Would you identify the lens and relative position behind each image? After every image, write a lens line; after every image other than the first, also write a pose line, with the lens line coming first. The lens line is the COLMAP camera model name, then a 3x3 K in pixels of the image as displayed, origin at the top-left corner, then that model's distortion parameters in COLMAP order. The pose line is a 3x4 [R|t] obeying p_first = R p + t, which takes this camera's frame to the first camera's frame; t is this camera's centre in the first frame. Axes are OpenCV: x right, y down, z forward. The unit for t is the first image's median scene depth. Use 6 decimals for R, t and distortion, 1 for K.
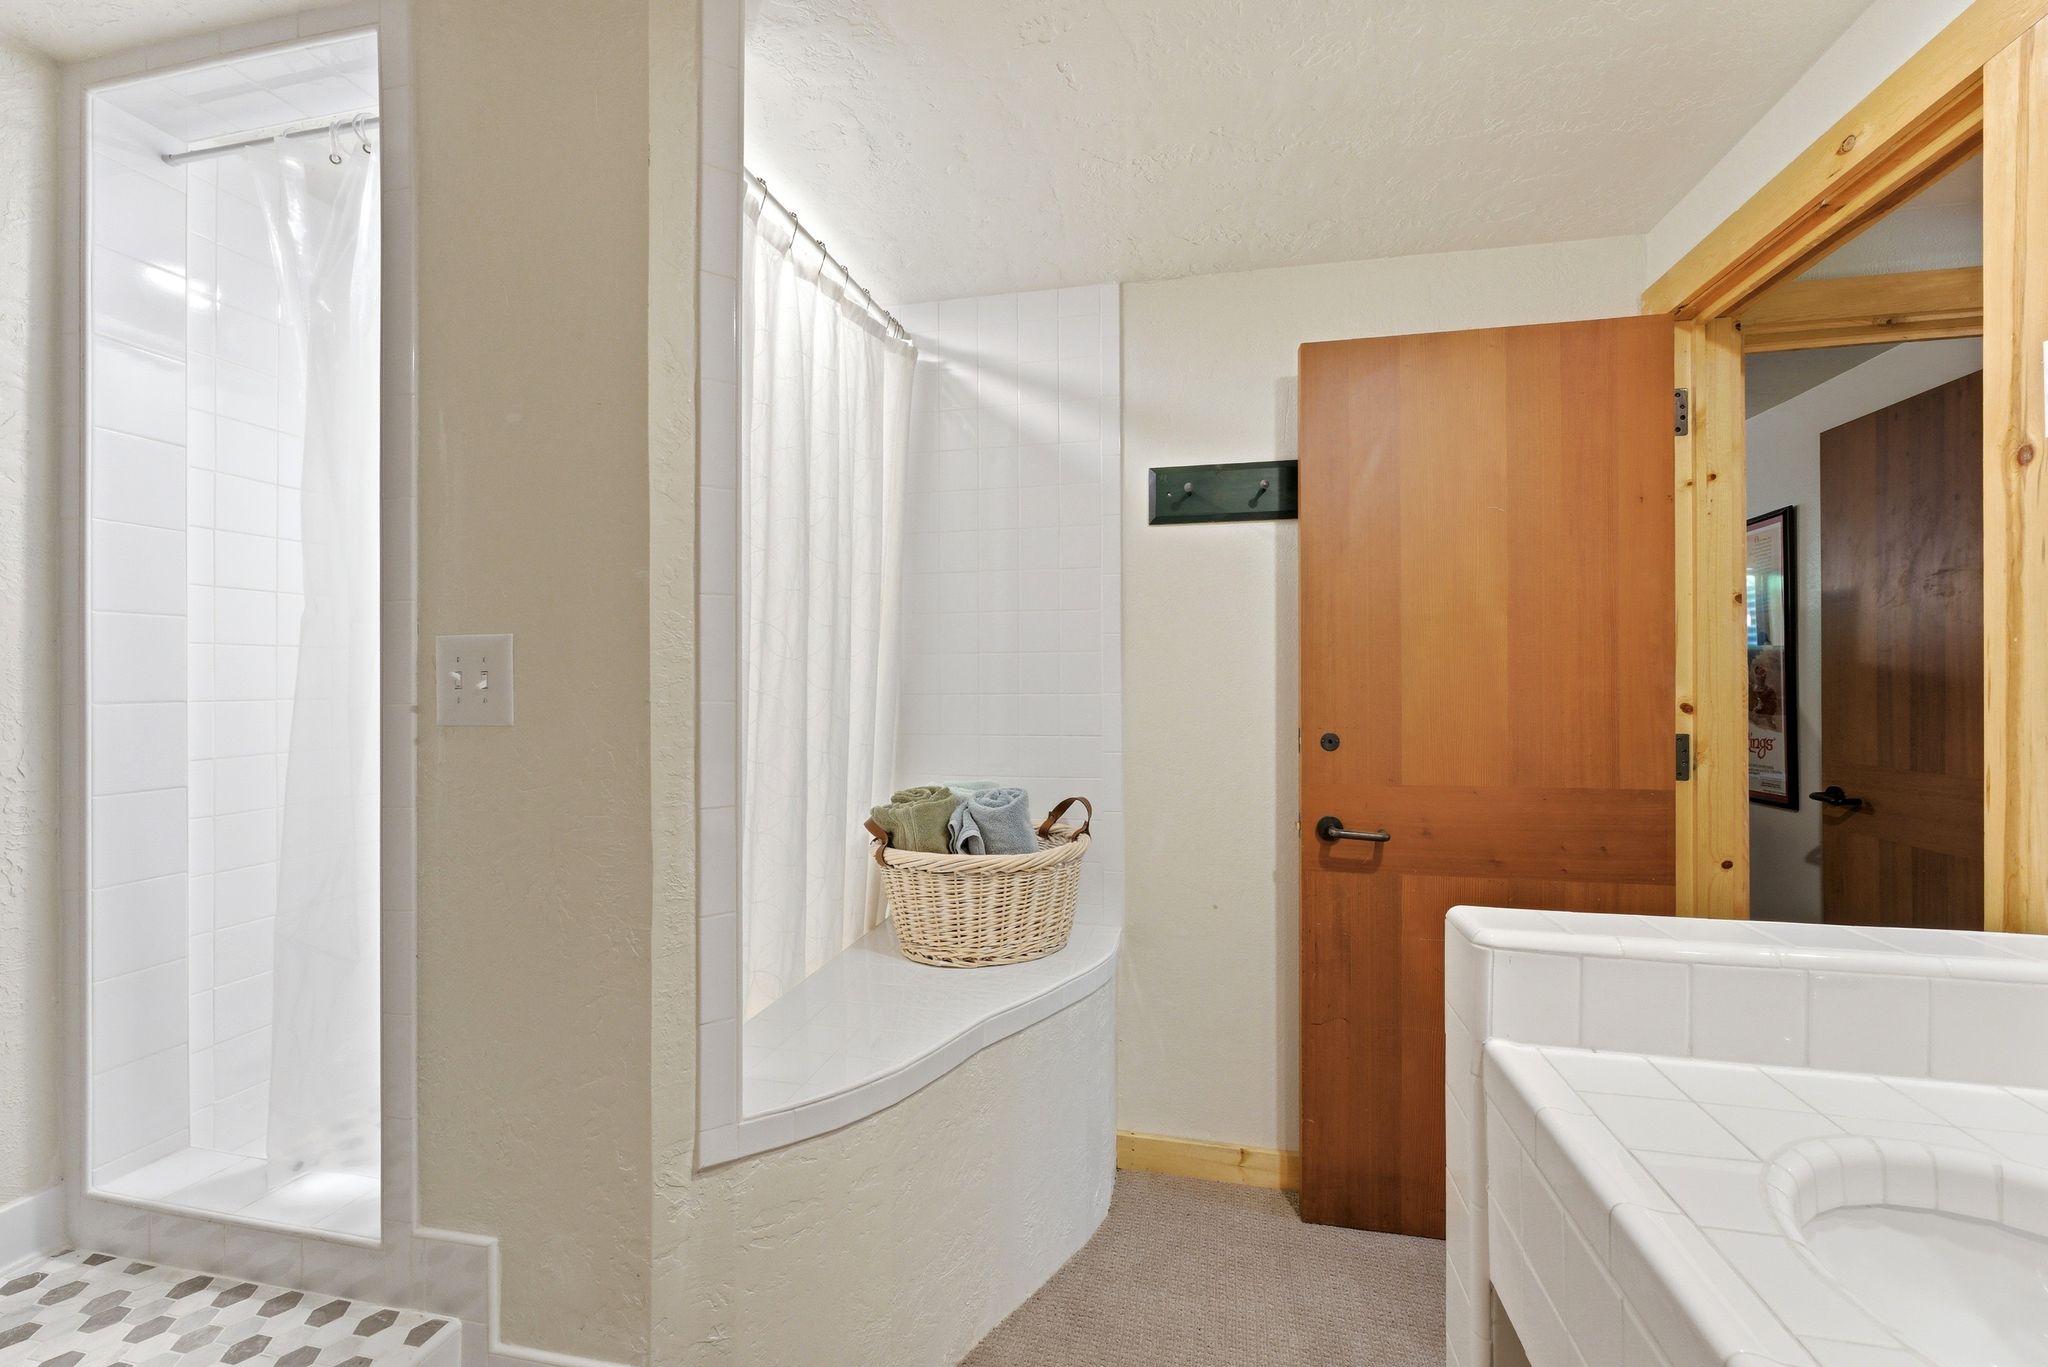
lens RADIAL K [[825.7, 0, 1028.6], [0, 825.7, 678.6], [0, 0, 1]] dist [-0.001324, 0.000793]
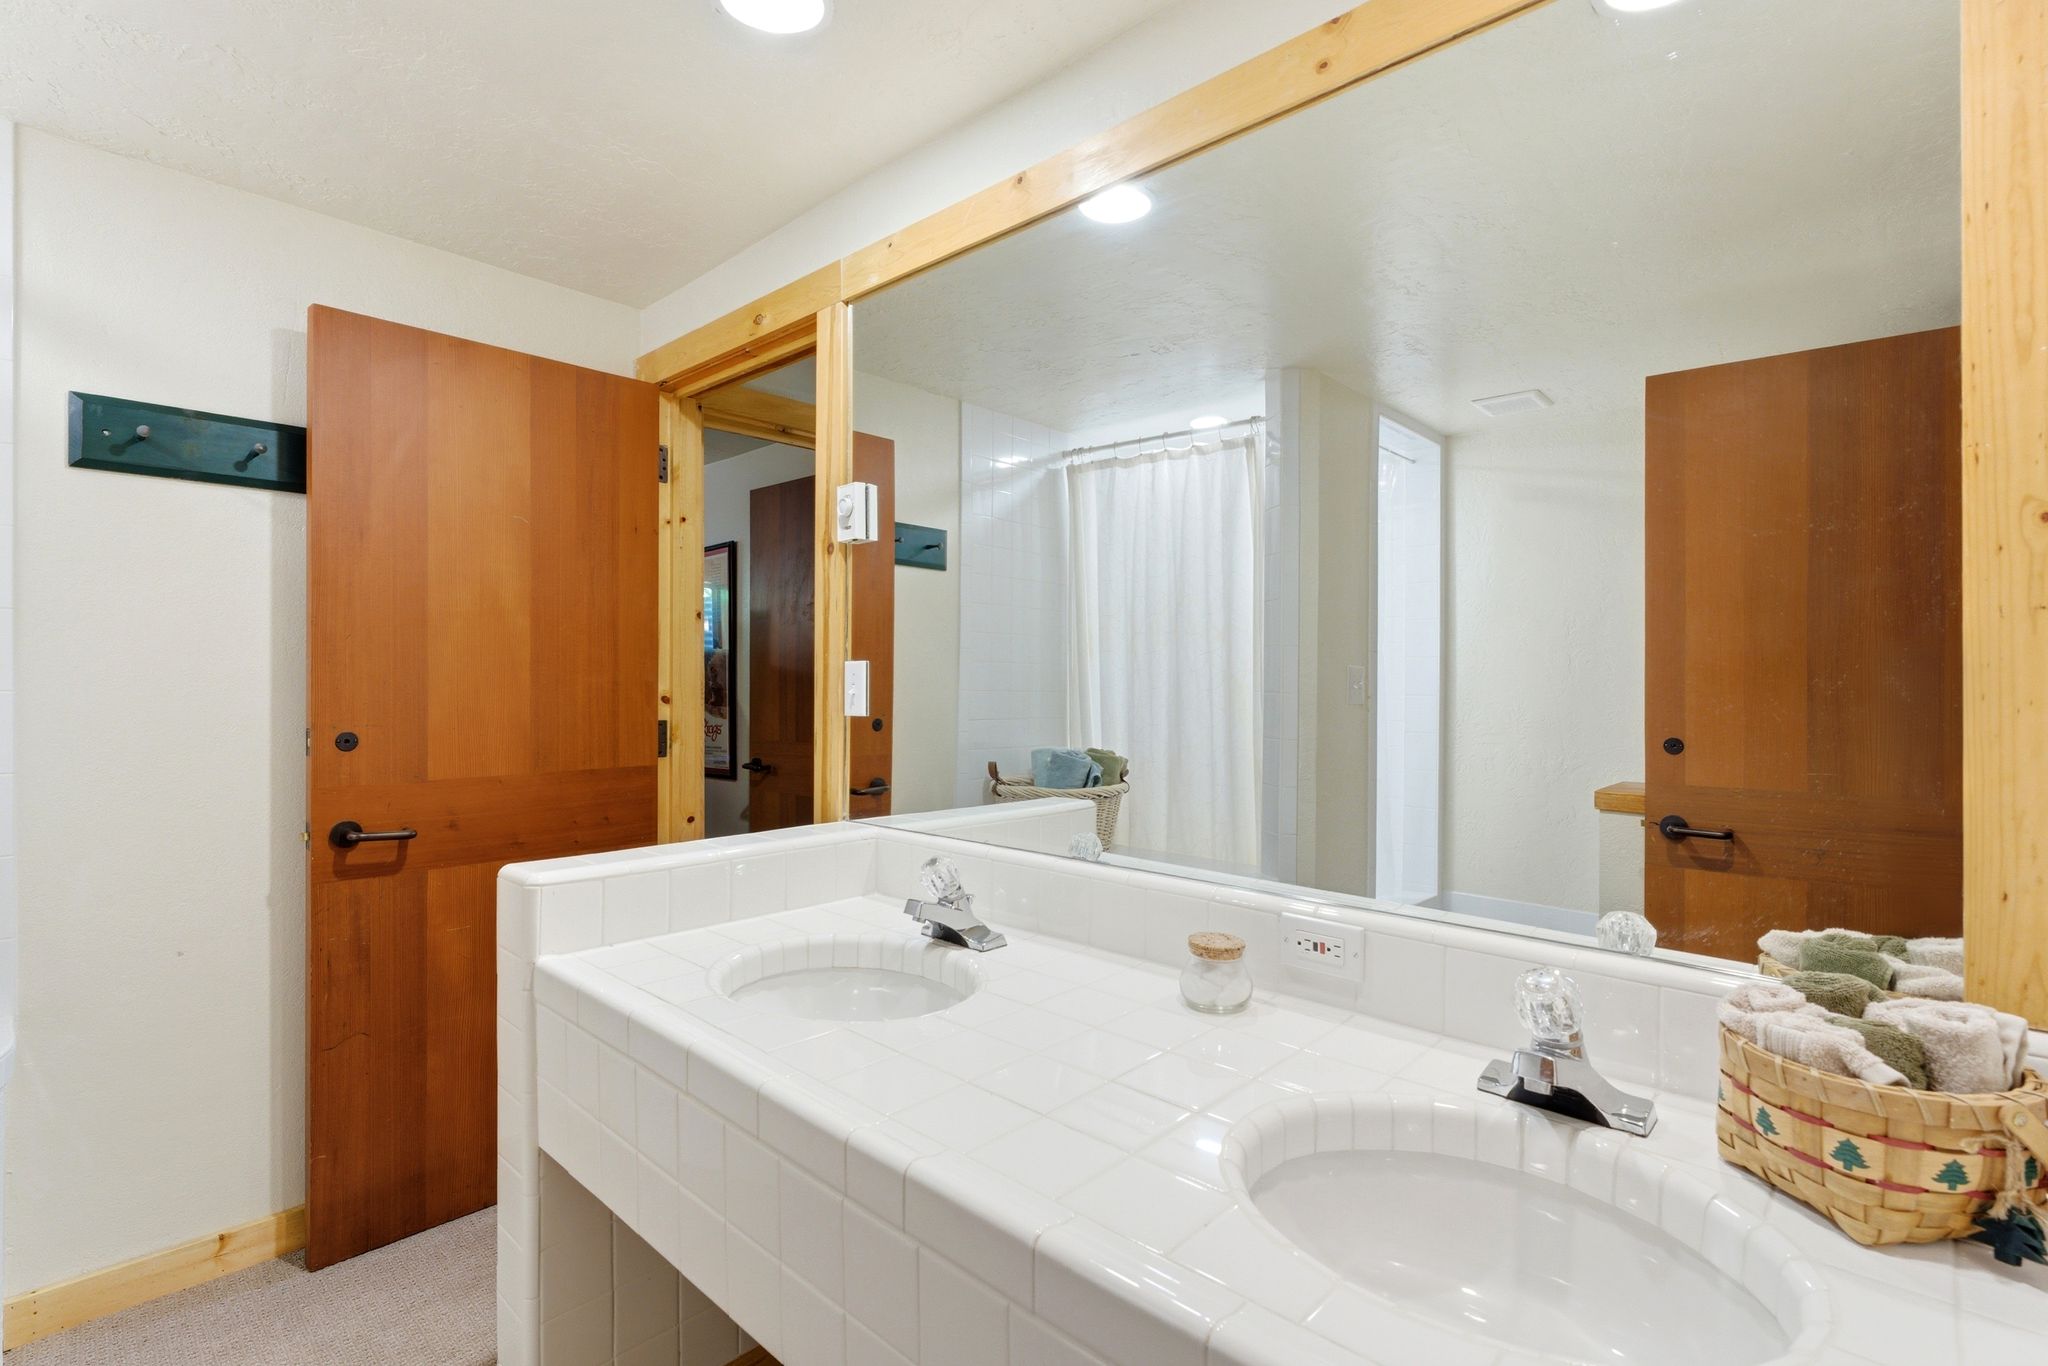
lens RADIAL K [[944.2, 0, 1025.2], [0, 944.2, 680.5], [0, 0, 1]] dist [-0.004599, -0.000498]
pose [[0.504399, 0.001569, 0.863469, -0.167270], [-0.006579, 0.999976, 0.002025, 0.000675], [-0.863446, -0.006702, 0.504397, -0.198486]]
